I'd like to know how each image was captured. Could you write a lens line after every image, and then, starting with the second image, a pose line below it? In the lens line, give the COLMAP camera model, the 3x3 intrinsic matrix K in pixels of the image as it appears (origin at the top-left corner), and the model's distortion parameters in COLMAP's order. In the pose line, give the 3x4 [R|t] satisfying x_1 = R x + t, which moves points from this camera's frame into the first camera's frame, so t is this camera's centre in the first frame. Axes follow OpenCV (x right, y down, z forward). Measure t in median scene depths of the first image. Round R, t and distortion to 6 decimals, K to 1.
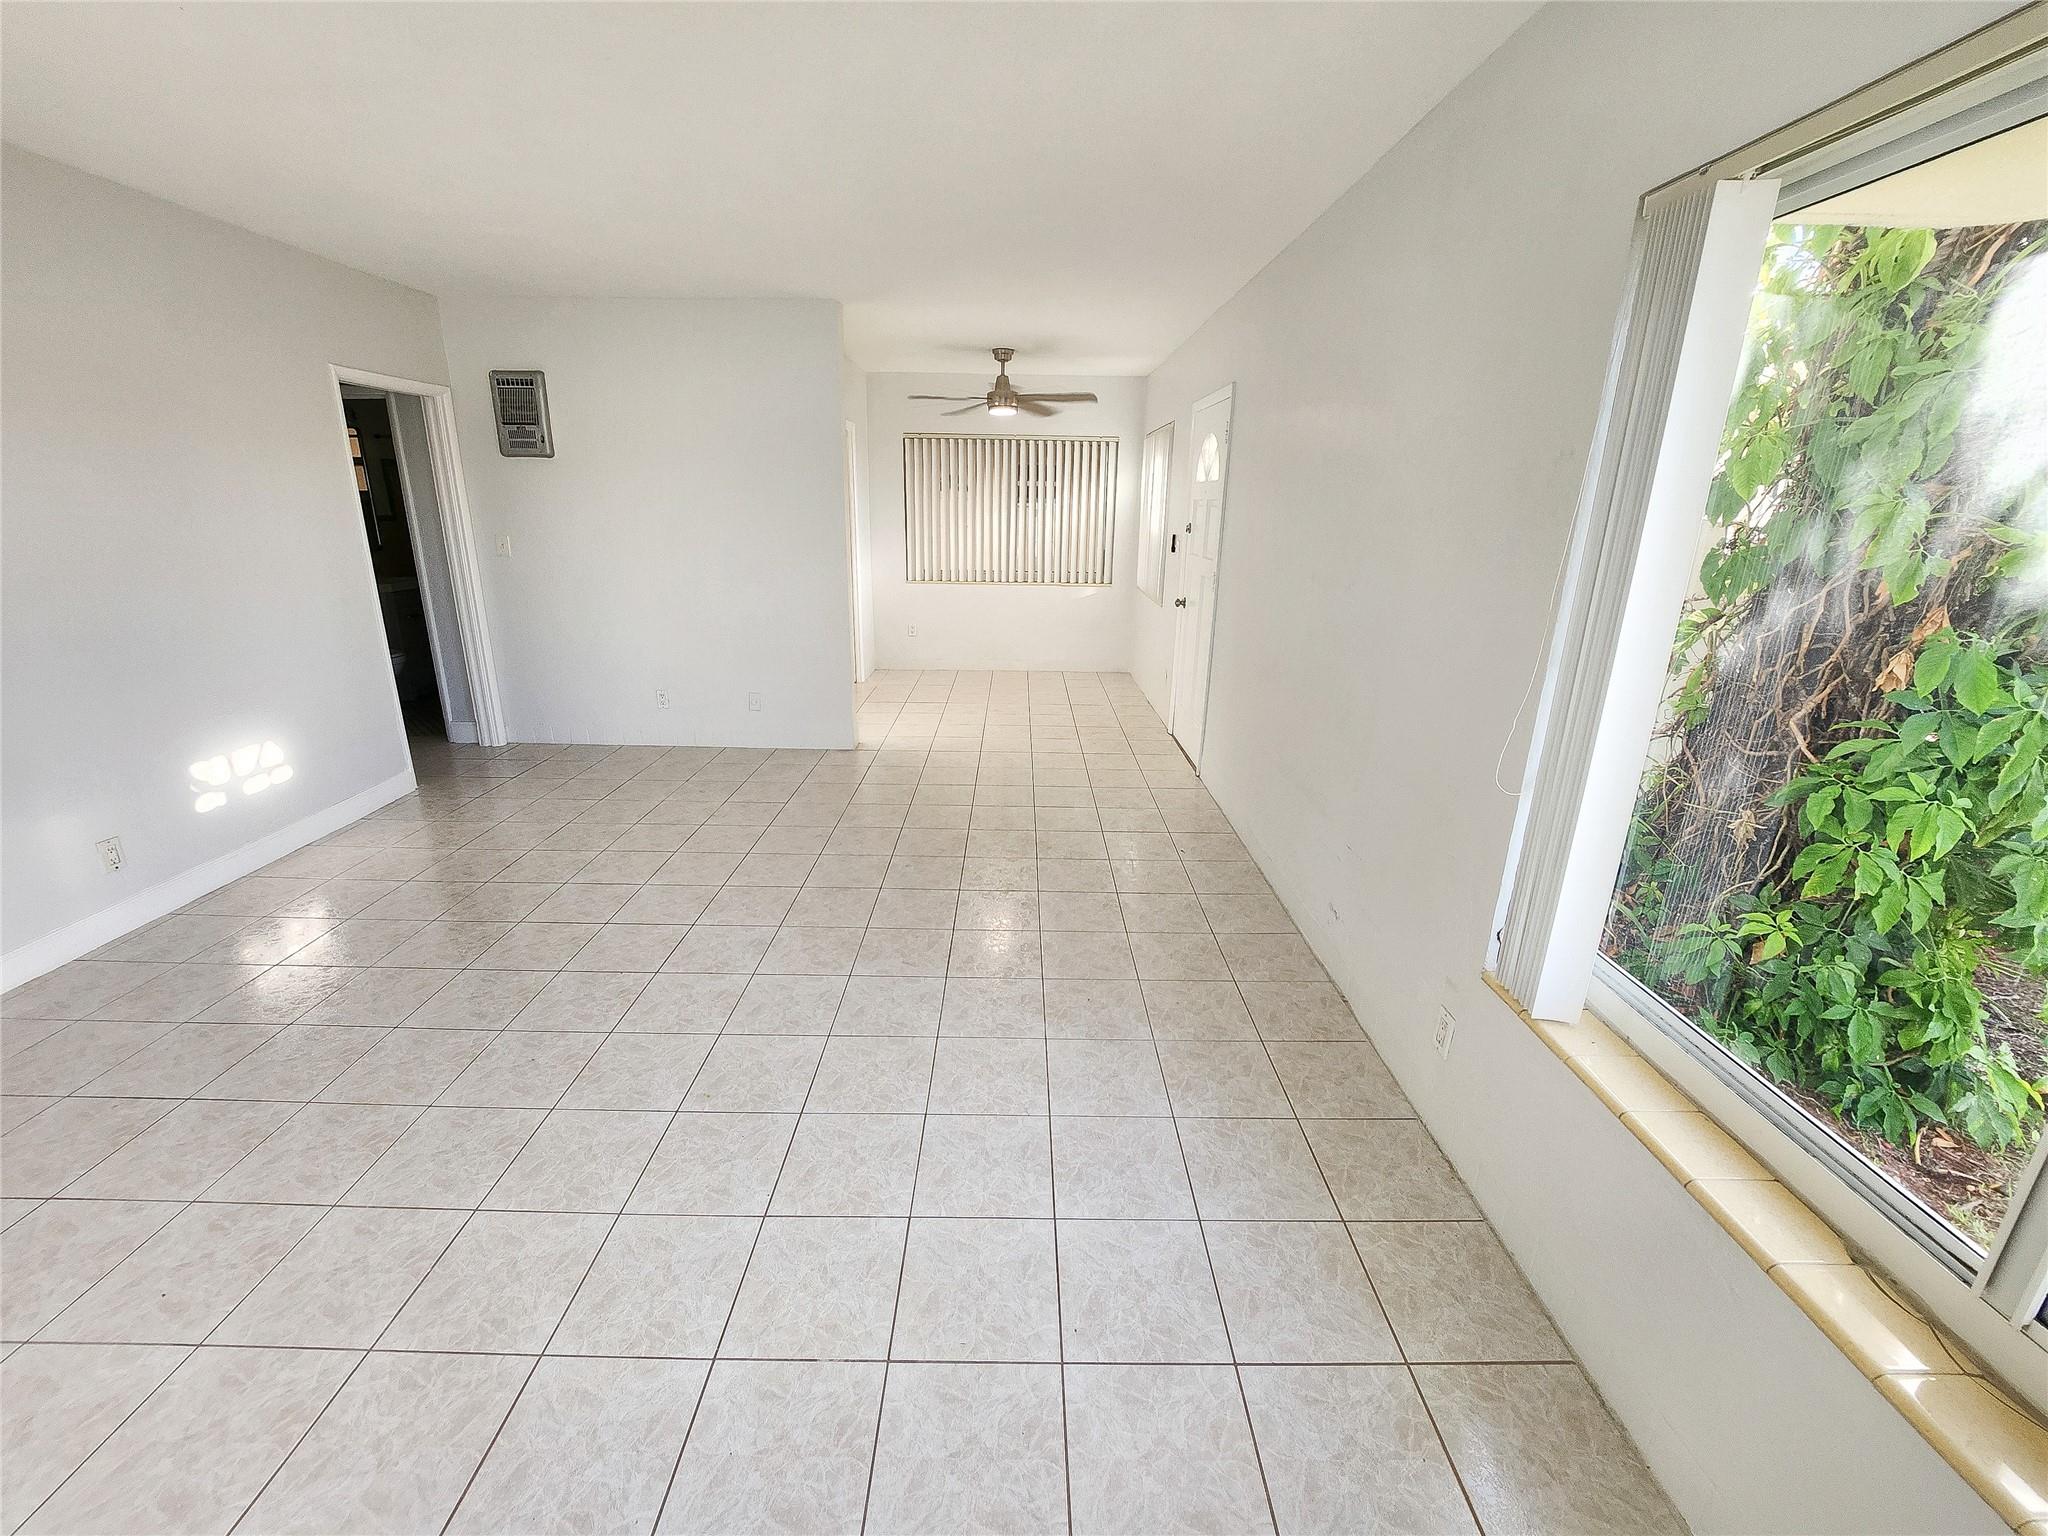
lens RADIAL K [[822.2, 0, 1036.5], [0, 822.2, 756.9], [0, 0, 1]] dist [-0.015209, -0.001108]
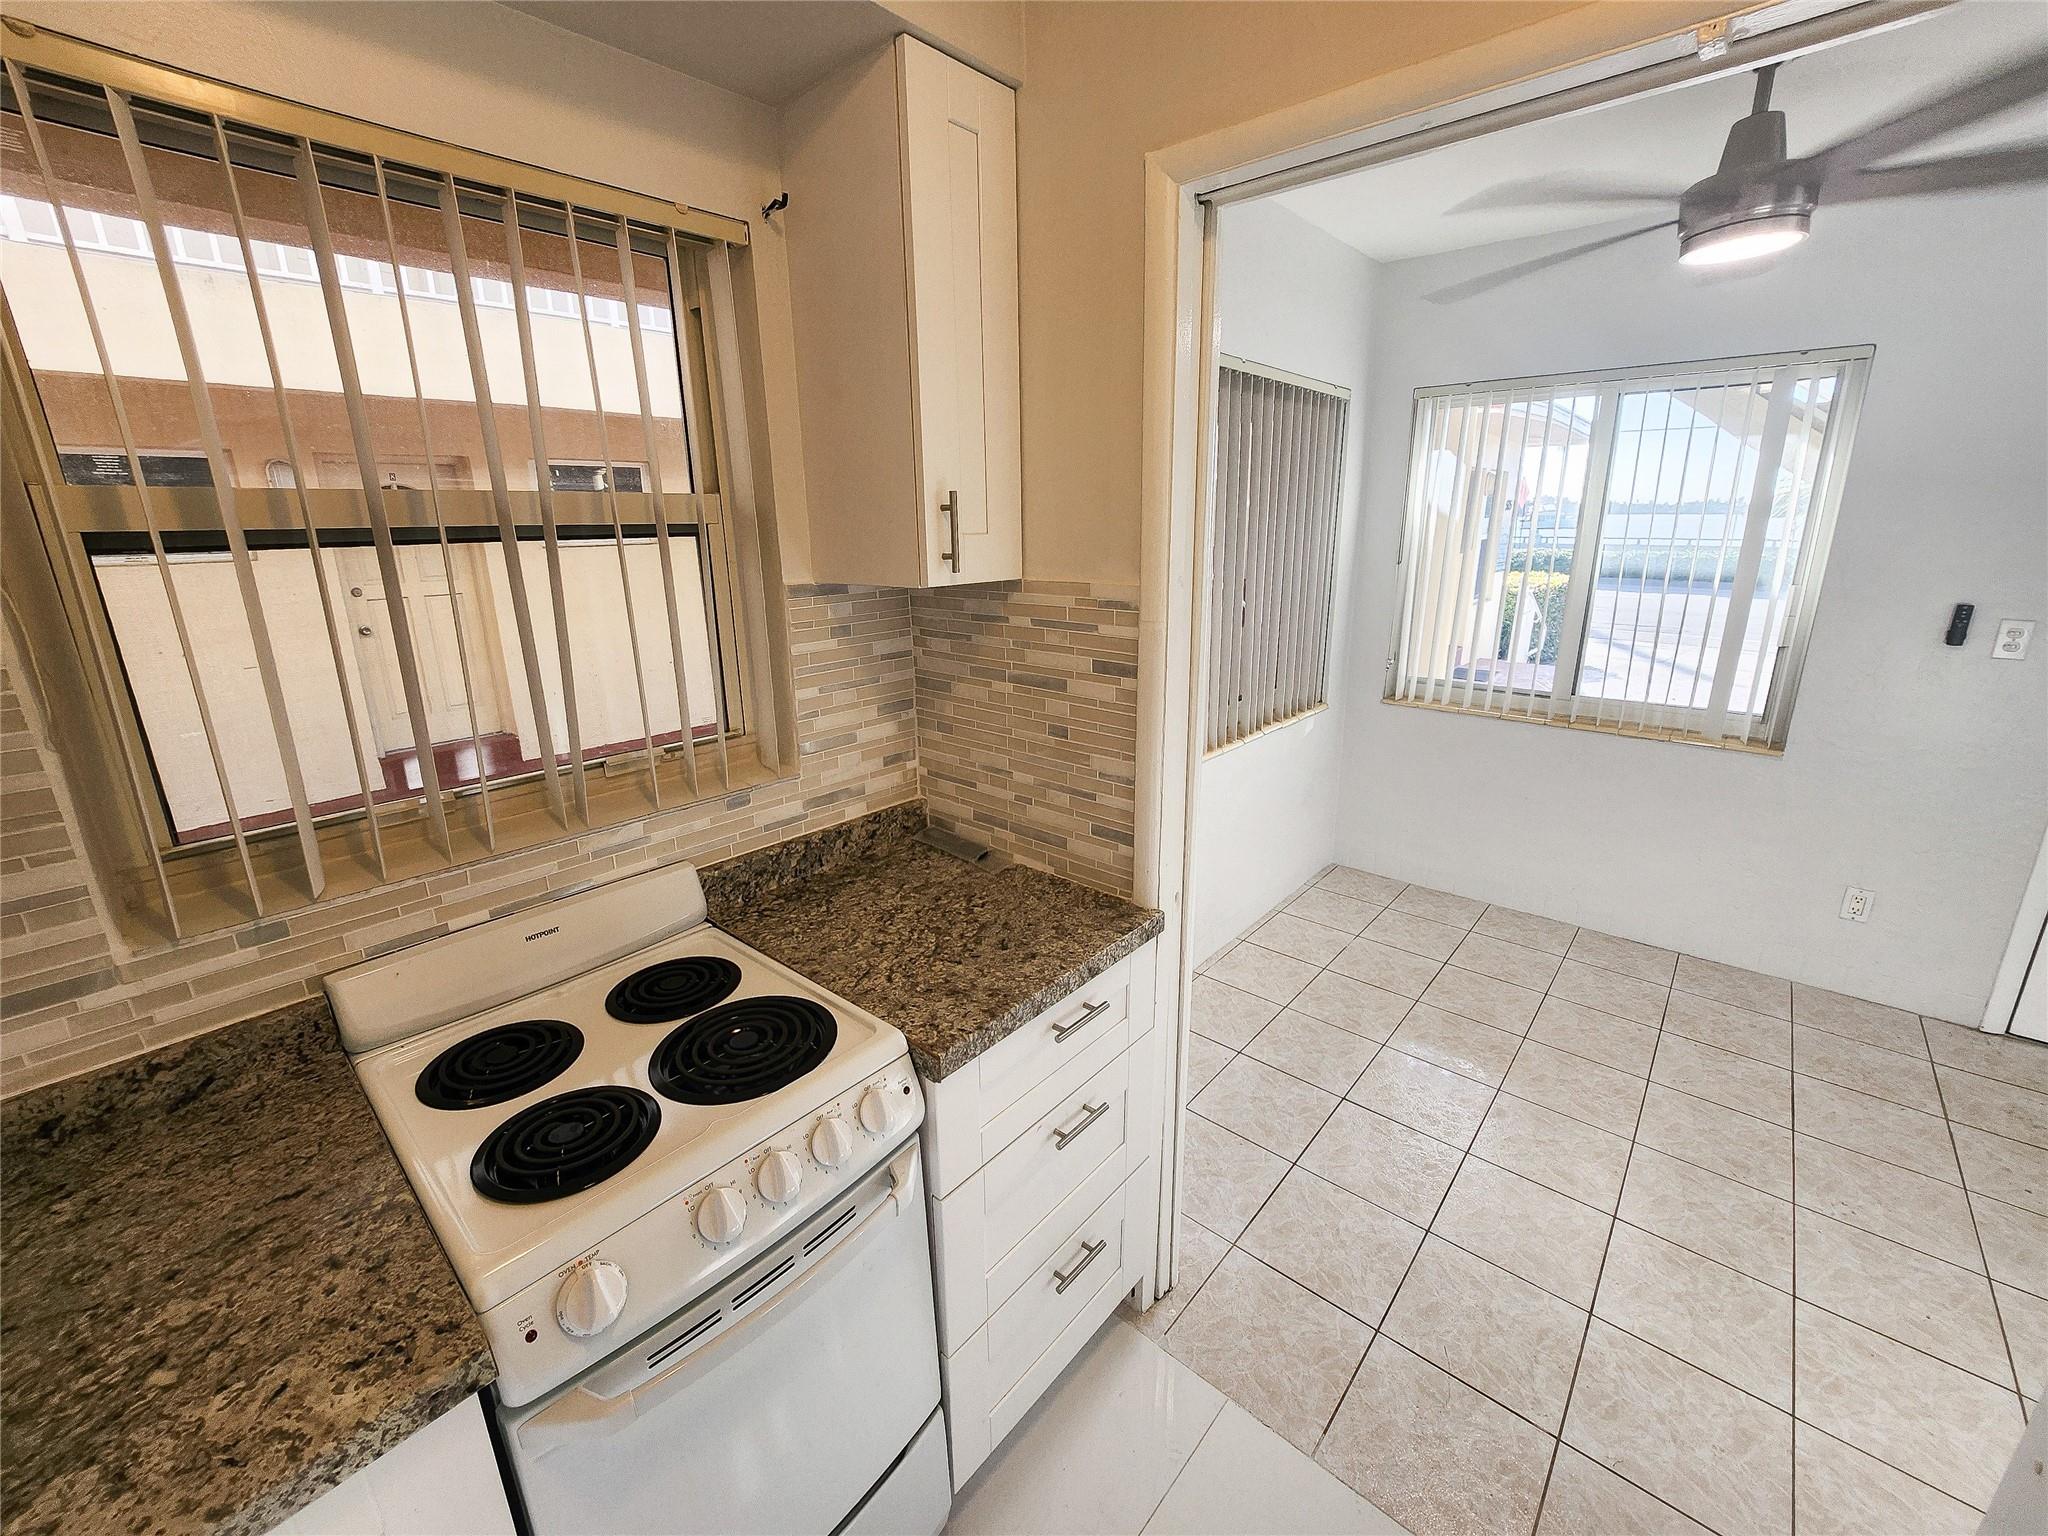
lens RADIAL K [[822.2, 0, 1016.3], [0, 822.2, 741.2], [0, 0, 1]] dist [-0.015209, -0.001108]
pose [[0.665624, -0.214992, 0.714649, -0.541674], [0.246905, 0.967119, 0.060976, -0.393022], [-0.704261, 0.135863, 0.696820, 1.196128]]
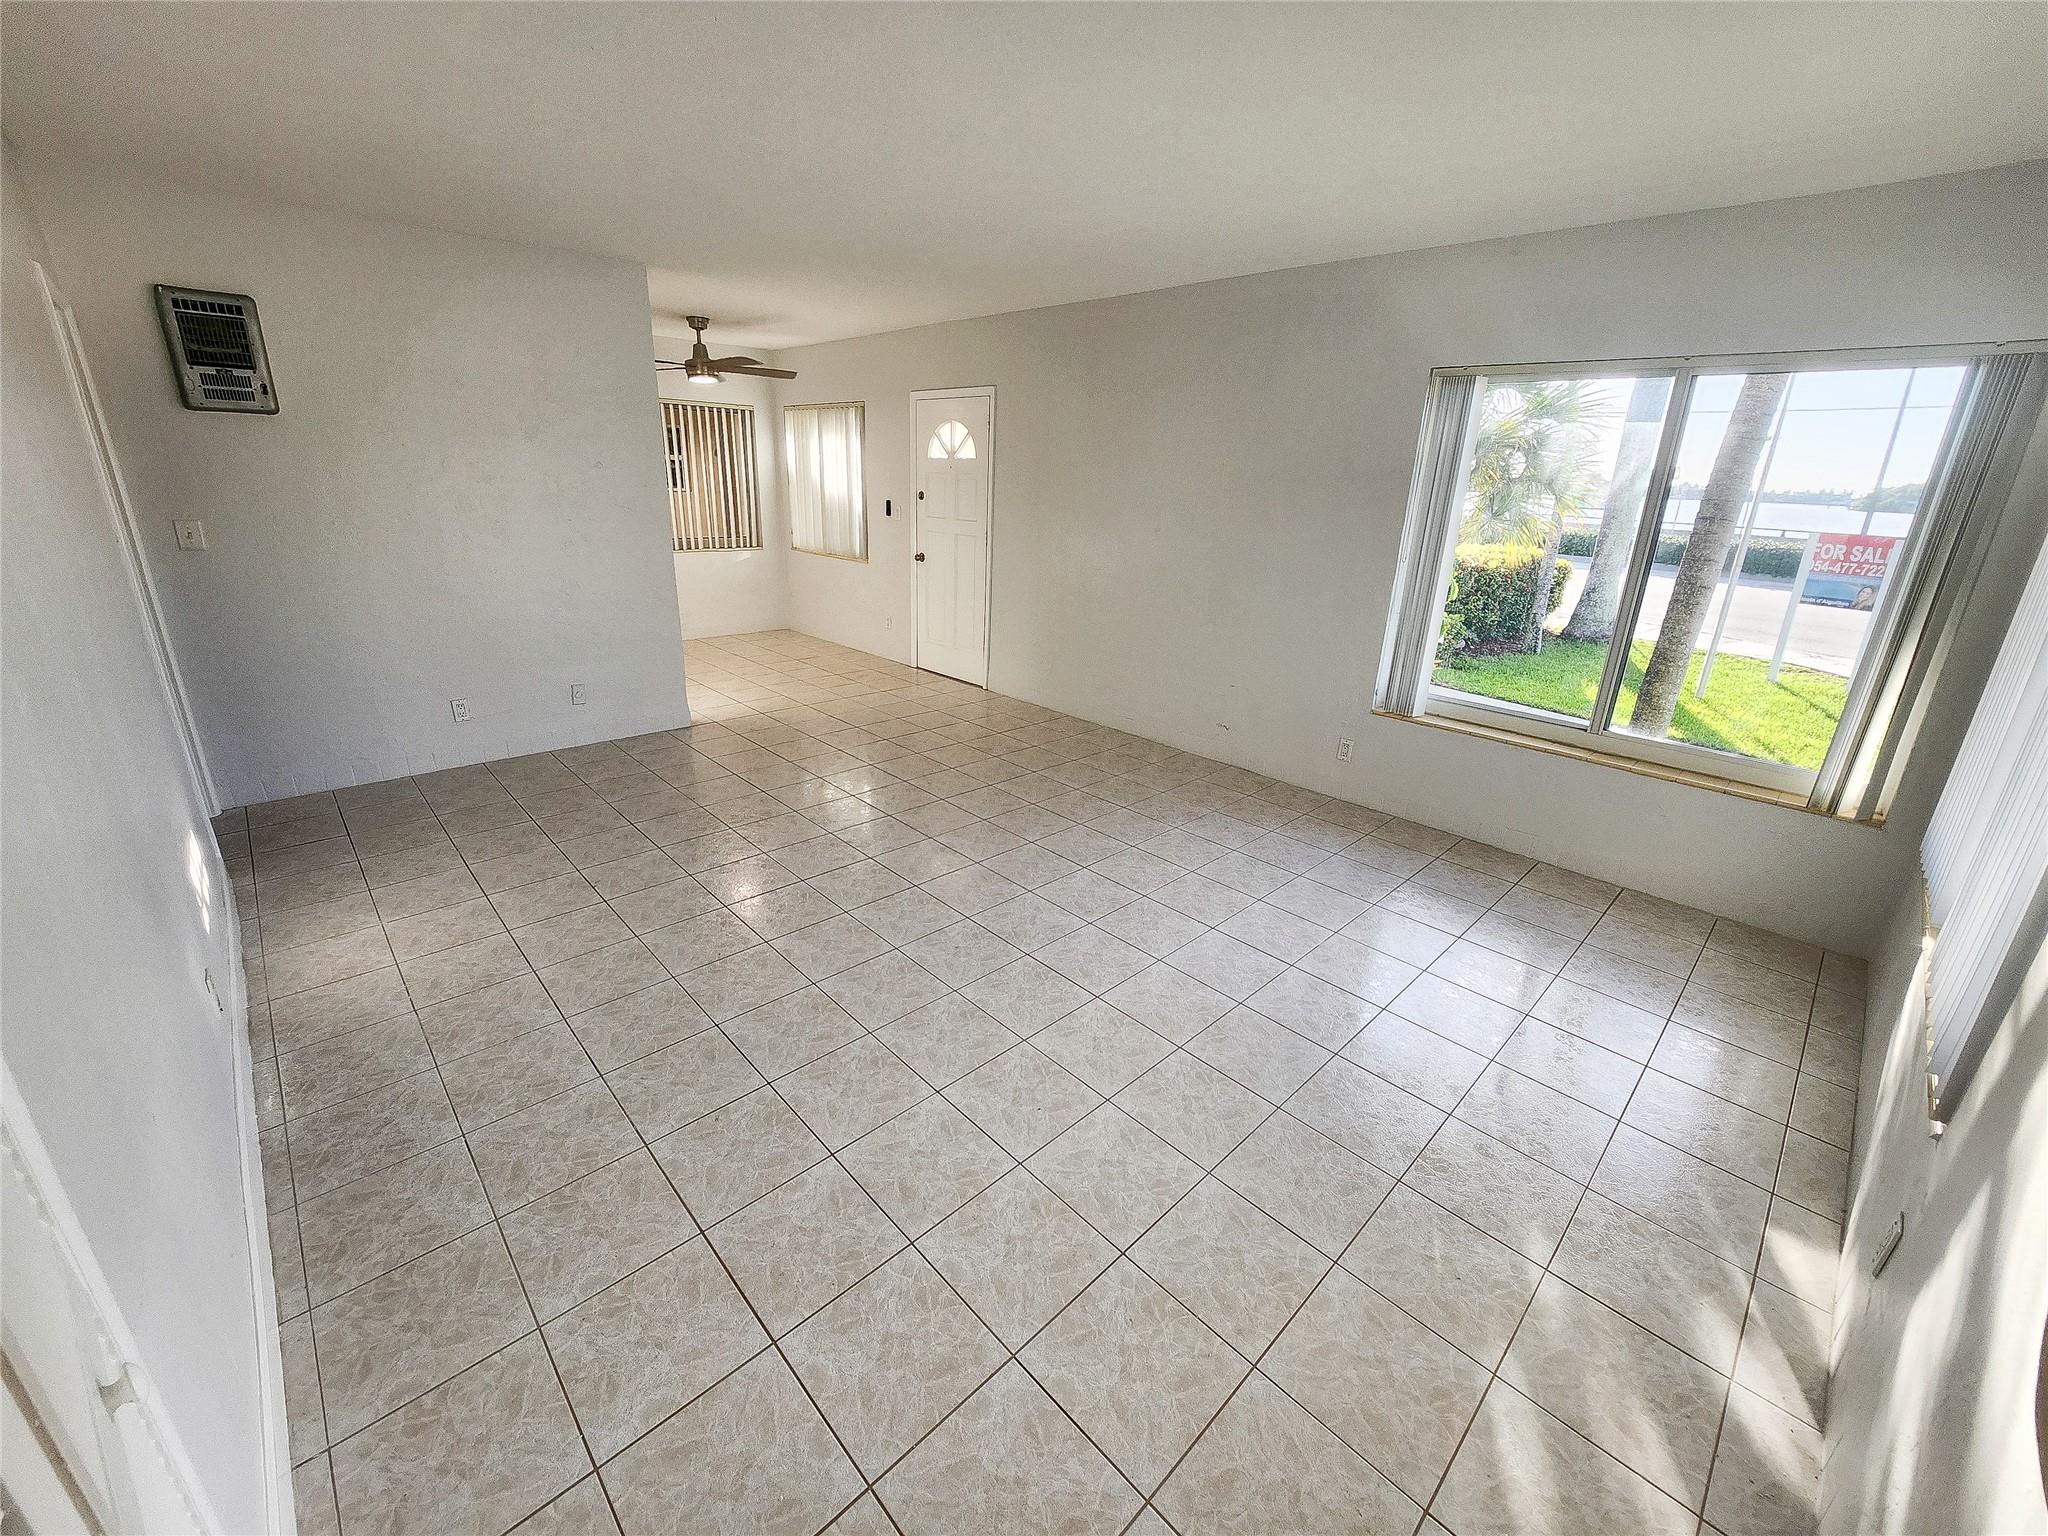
lens RADIAL K [[822.2, 0, 1015.4], [0, 822.2, 755.2], [0, 0, 1]] dist [-0.015209, -0.001108]
pose [[0.731761, -0.216805, 0.646159, -0.606029], [0.184459, 0.975674, 0.118471, -0.020959], [-0.656126, 0.032498, 0.753951, 0.001100]]
